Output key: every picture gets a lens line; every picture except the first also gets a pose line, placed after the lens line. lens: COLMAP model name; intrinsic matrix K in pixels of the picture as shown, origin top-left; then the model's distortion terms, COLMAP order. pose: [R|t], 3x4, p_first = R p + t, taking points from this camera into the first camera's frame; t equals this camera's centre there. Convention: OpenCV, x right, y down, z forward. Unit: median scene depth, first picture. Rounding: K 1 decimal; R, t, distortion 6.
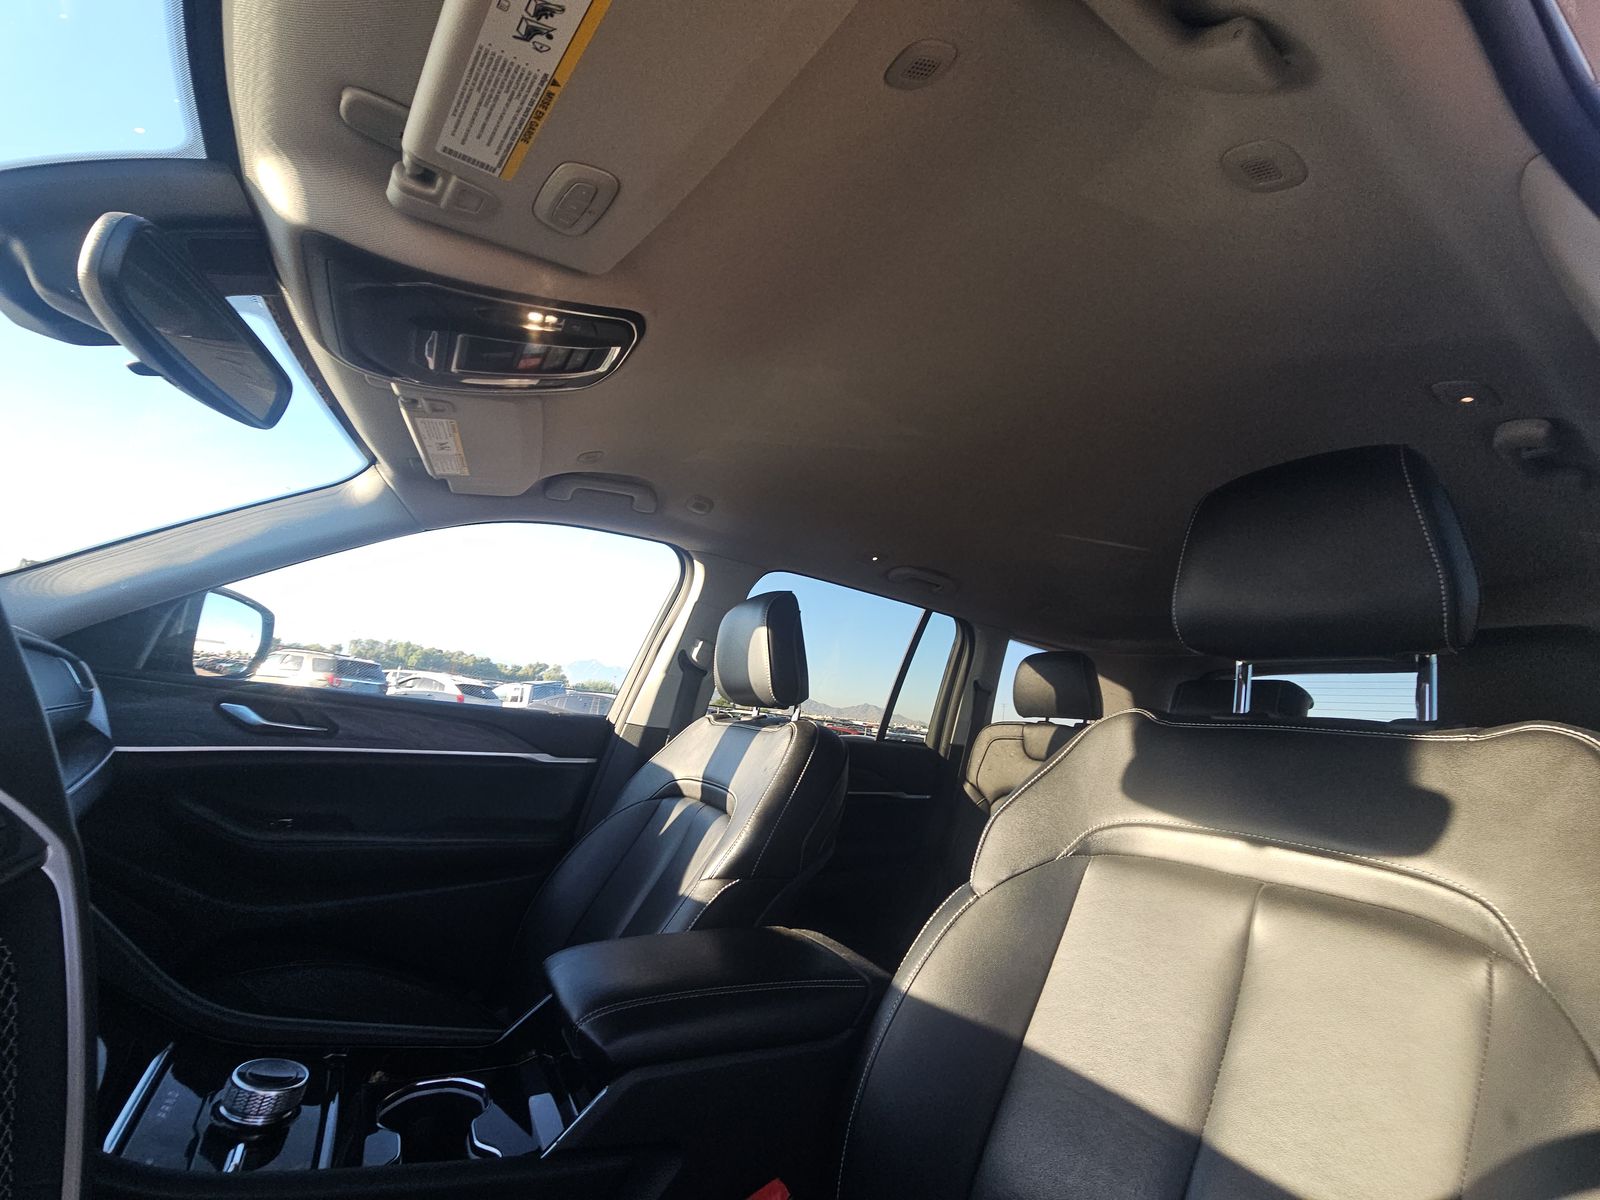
lens RADIAL K [[641.0, 0, 800.0], [0, 641.0, 600.0], [0, 0, 1]] dist [0.000203, -0.000372]
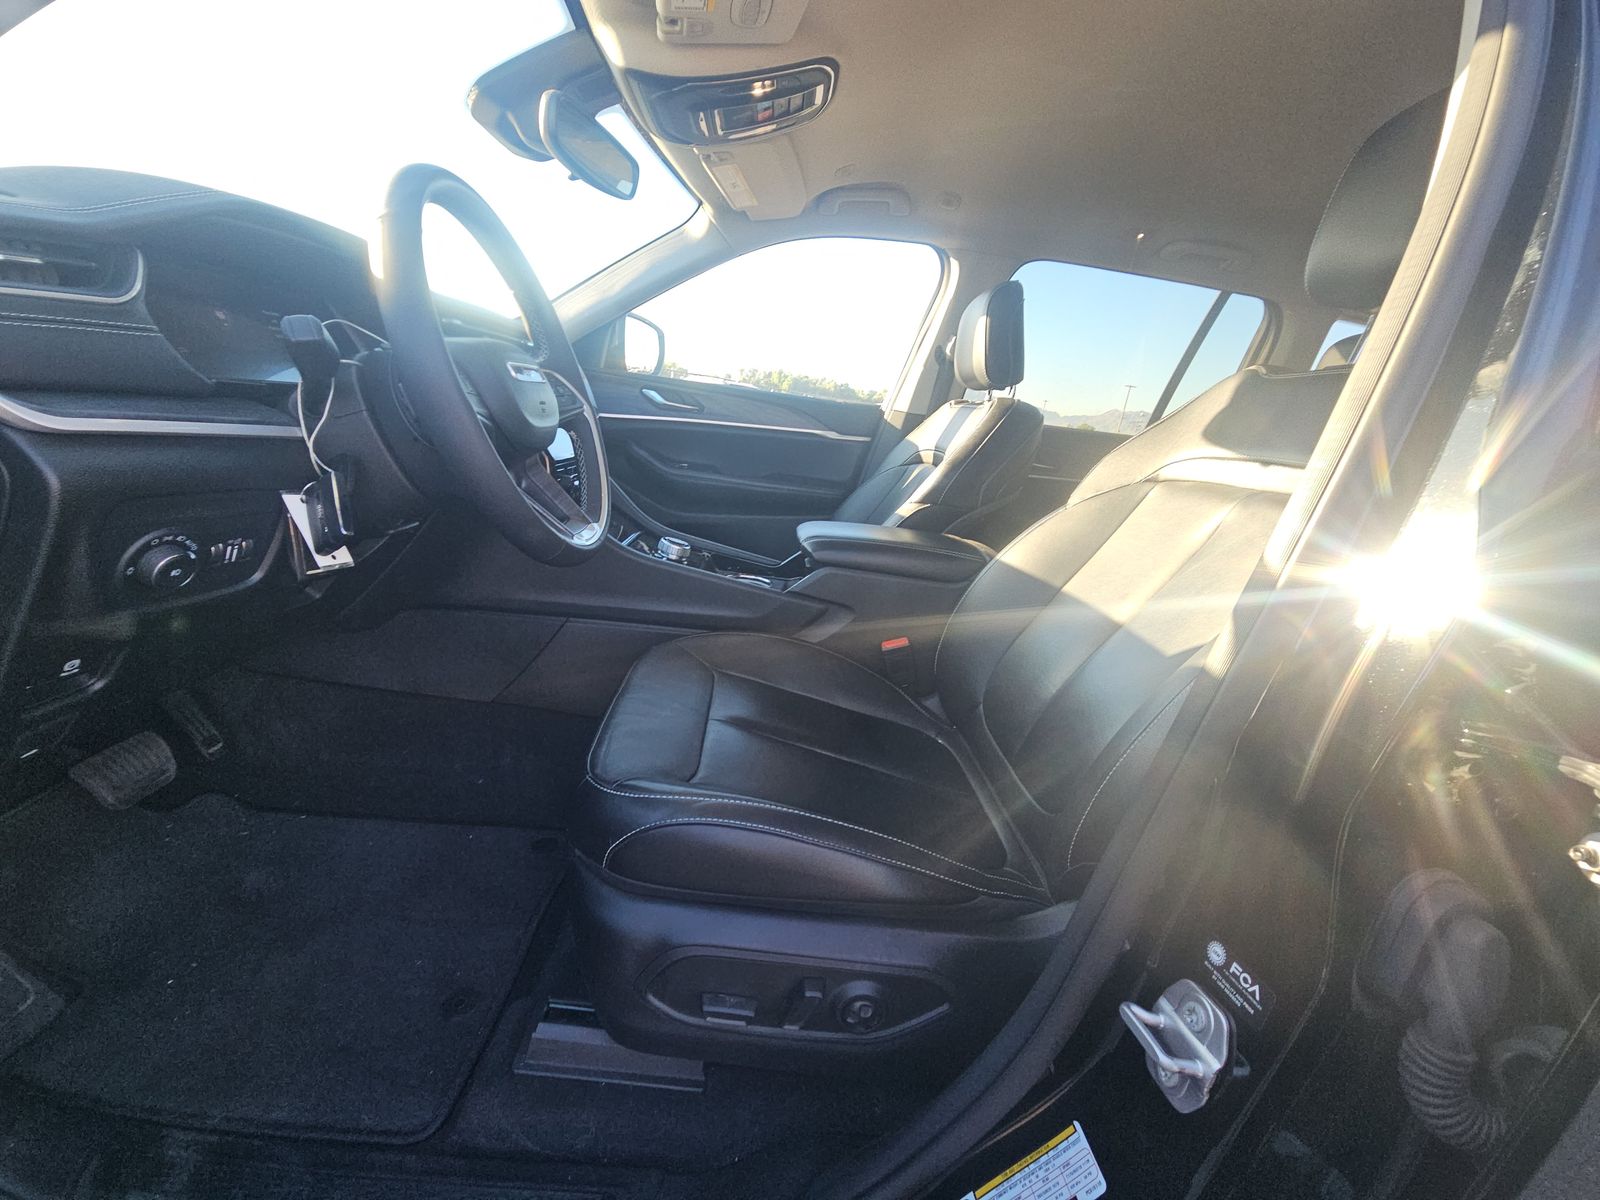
lens RADIAL K [[662.9, 0, 800.0], [0, 662.9, 600.0], [0, 0, 1]] dist [0.000331, -0.009911]
pose [[0.865770, 0.137565, -0.481163, 0.313902], [0.064765, 0.922592, 0.380303, 0.039795], [0.496233, -0.360417, 0.789843, -0.311275]]
